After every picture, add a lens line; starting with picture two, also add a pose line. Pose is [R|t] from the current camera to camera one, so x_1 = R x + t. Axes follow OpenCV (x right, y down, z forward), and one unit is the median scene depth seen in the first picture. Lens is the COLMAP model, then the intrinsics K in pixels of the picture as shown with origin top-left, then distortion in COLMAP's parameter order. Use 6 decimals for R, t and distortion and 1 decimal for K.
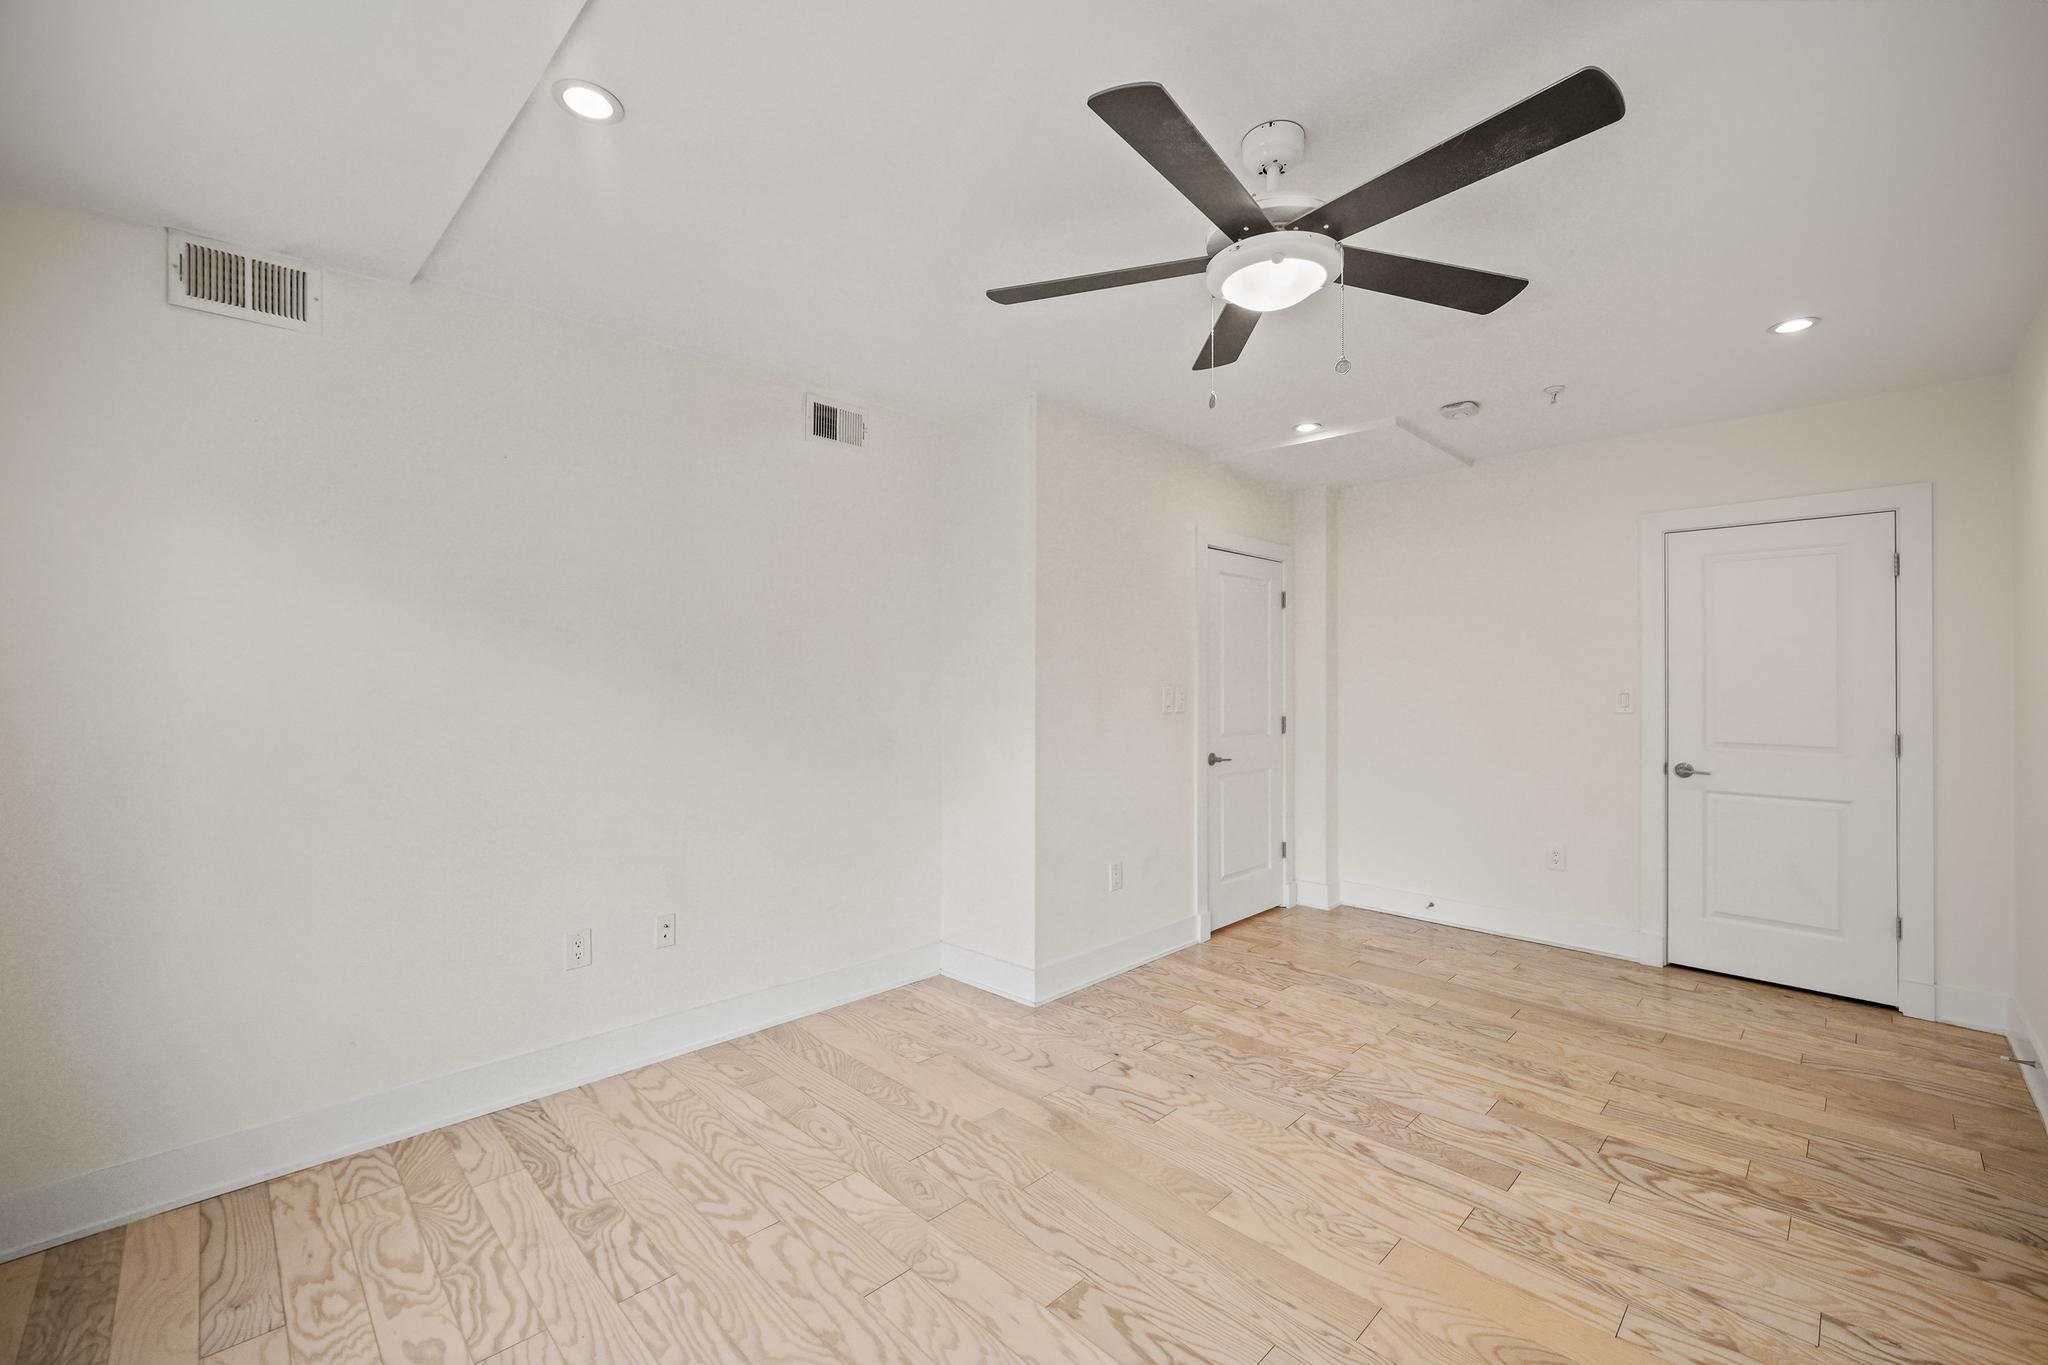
lens RADIAL K [[840.4, 0, 1042.0], [0, 840.4, 679.9], [0, 0, 1]] dist [0.001683, 0.000101]
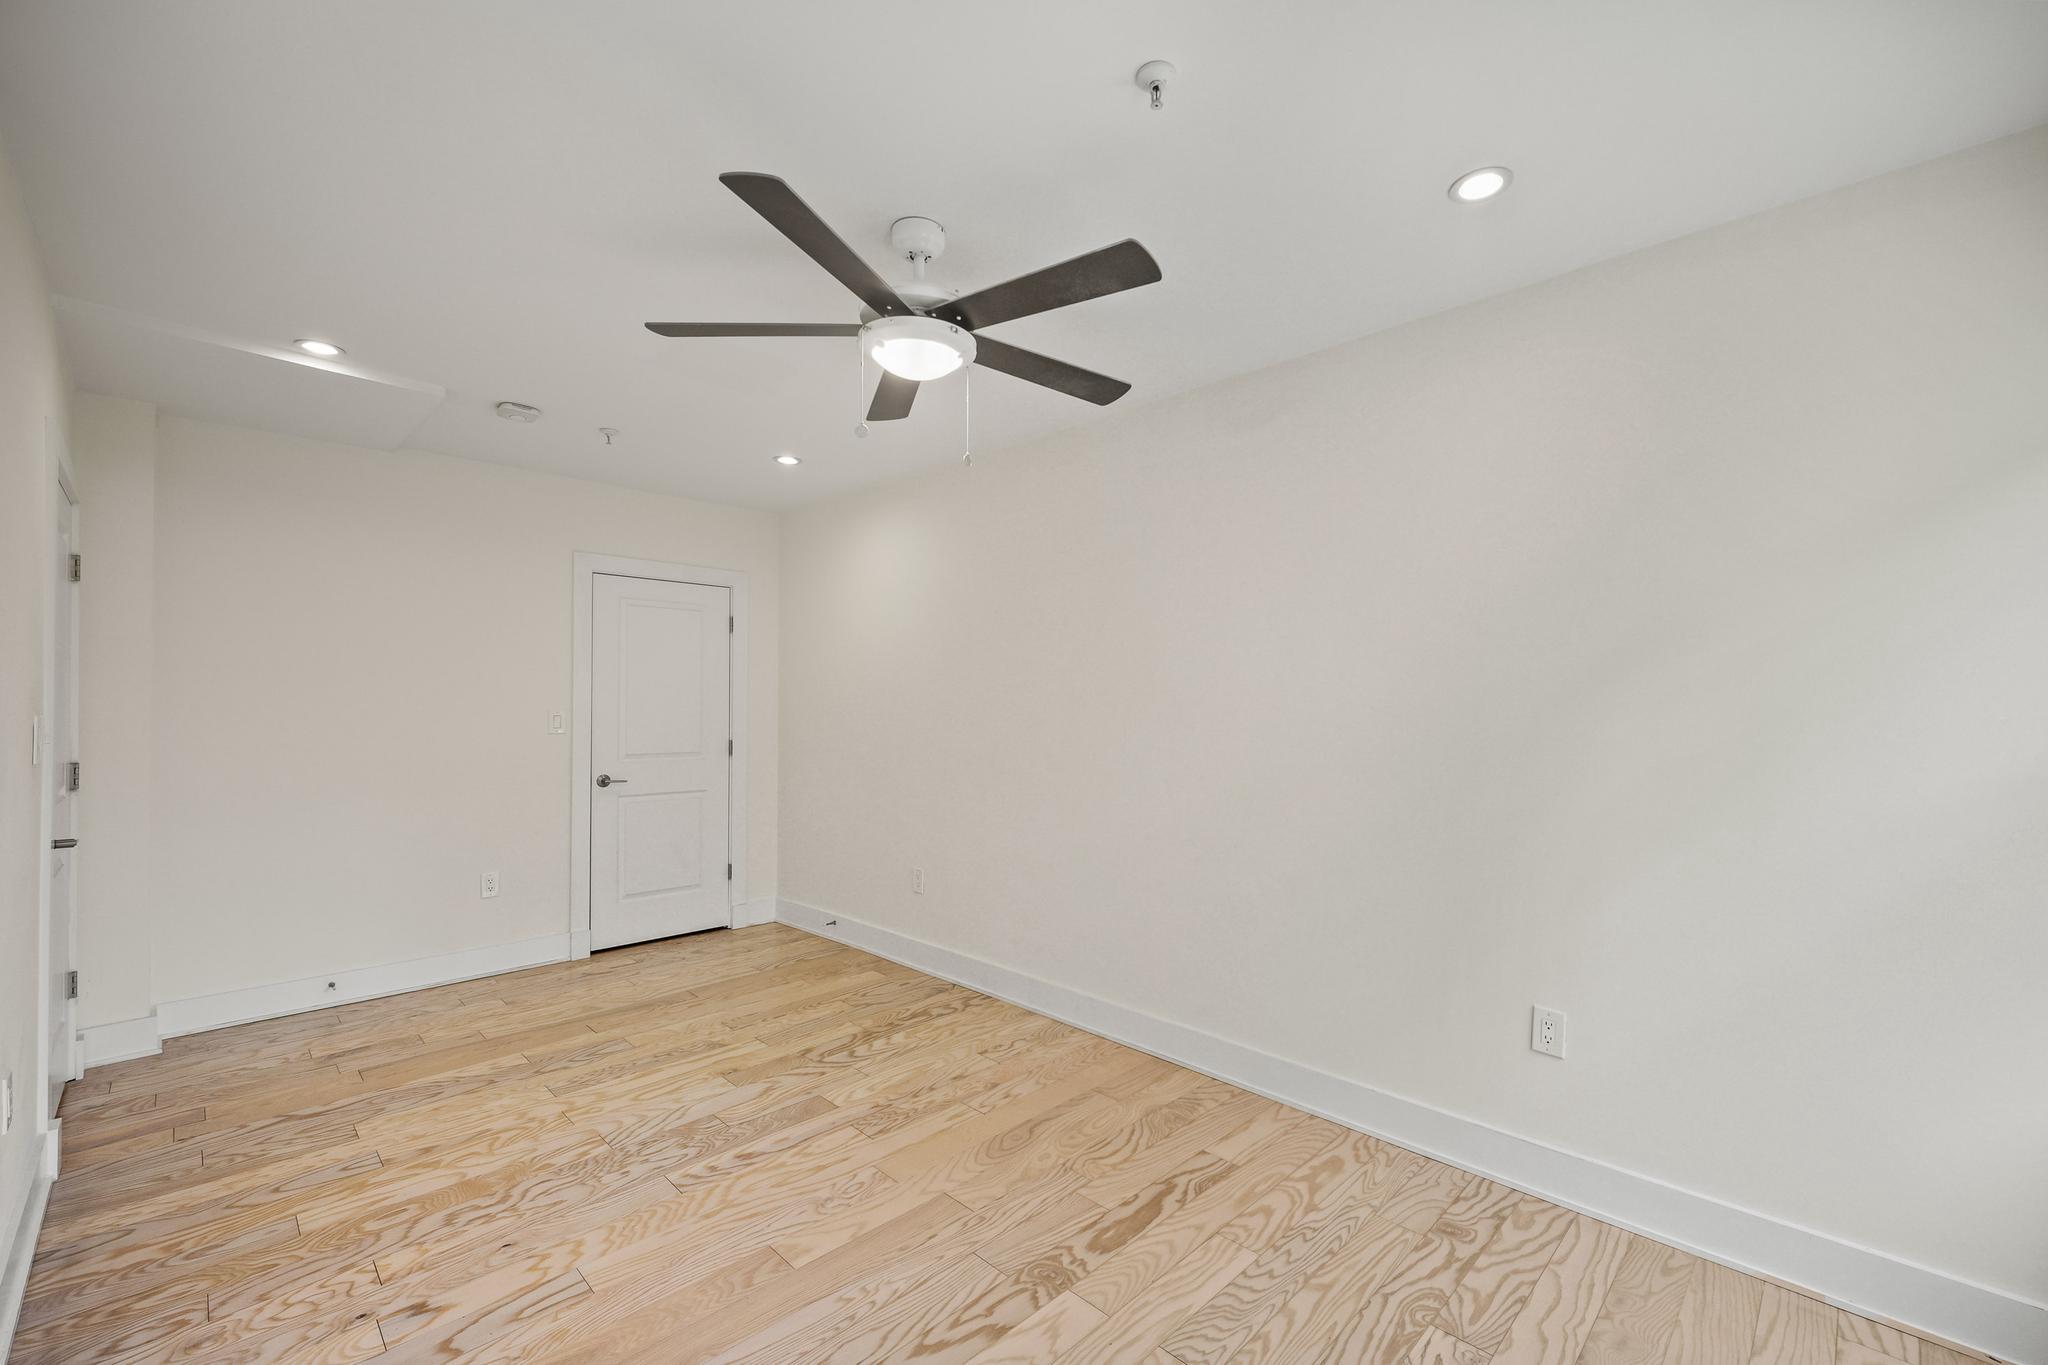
lens RADIAL K [[849.6, 0, 1052.6], [0, 849.6, 702.1], [0, 0, 1]] dist [-0.000306, 0.000298]
pose [[-0.010694, 0.001744, 0.999941, -0.568974], [-0.004054, 0.999990, -0.001787, -0.002359], [-0.999935, -0.004073, -0.010687, 0.537237]]
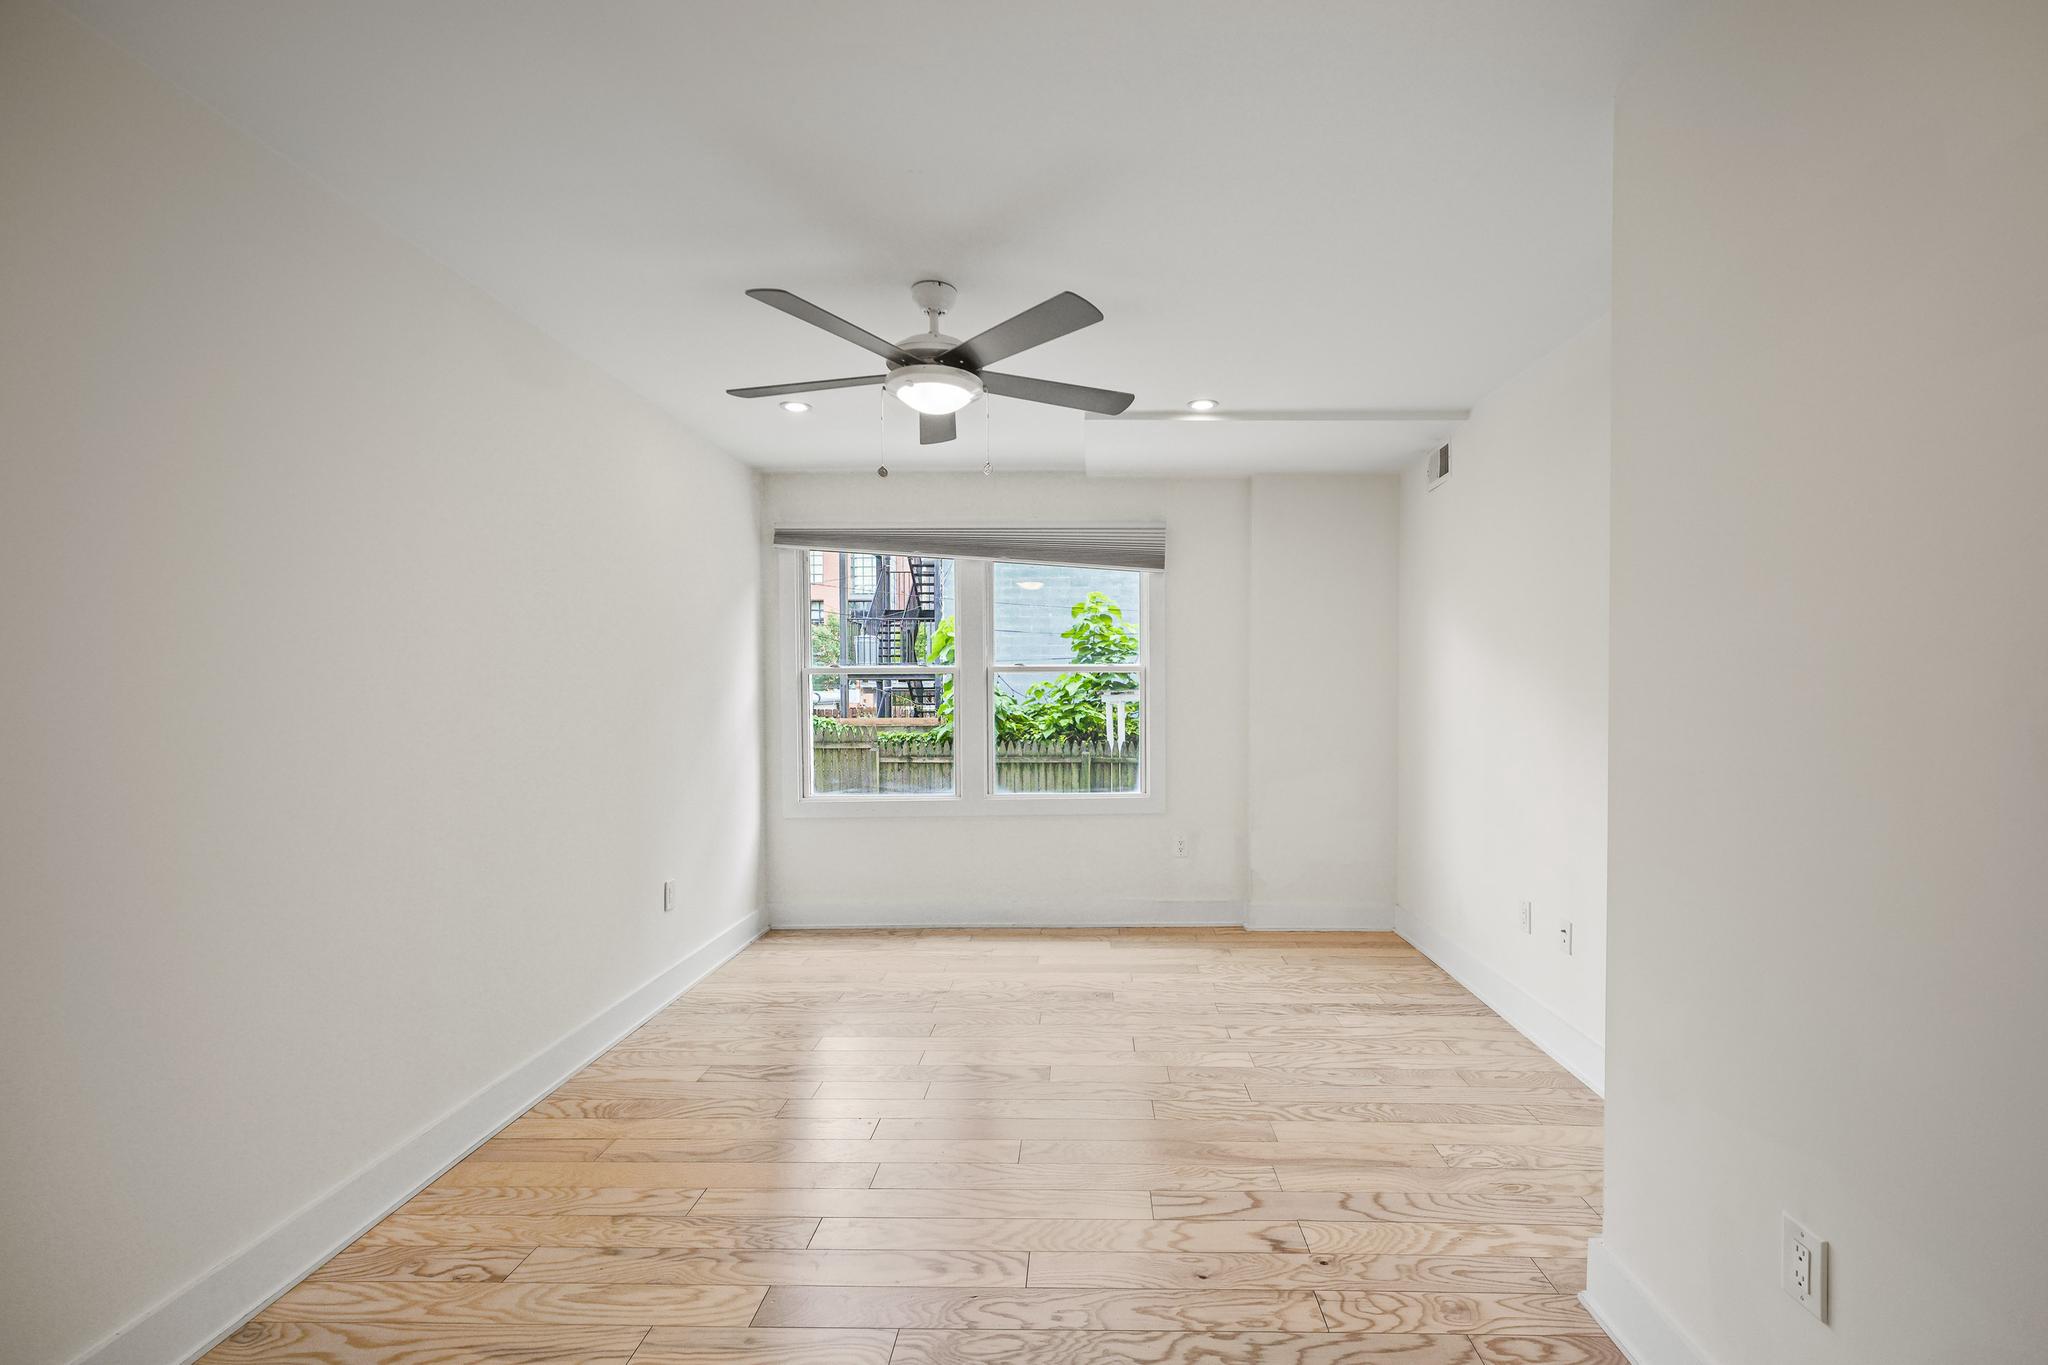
lens RADIAL K [[867.9, 0, 1080.4], [0, 867.9, 689.9], [0, 0, 1]] dist [0.000534, -0.000301]
pose [[-0.715592, 0.001921, -0.698516, 0.727769], [0.005005, 0.999985, -0.002377, 0.008098], [0.698500, -0.005197, -0.715591, 1.431493]]
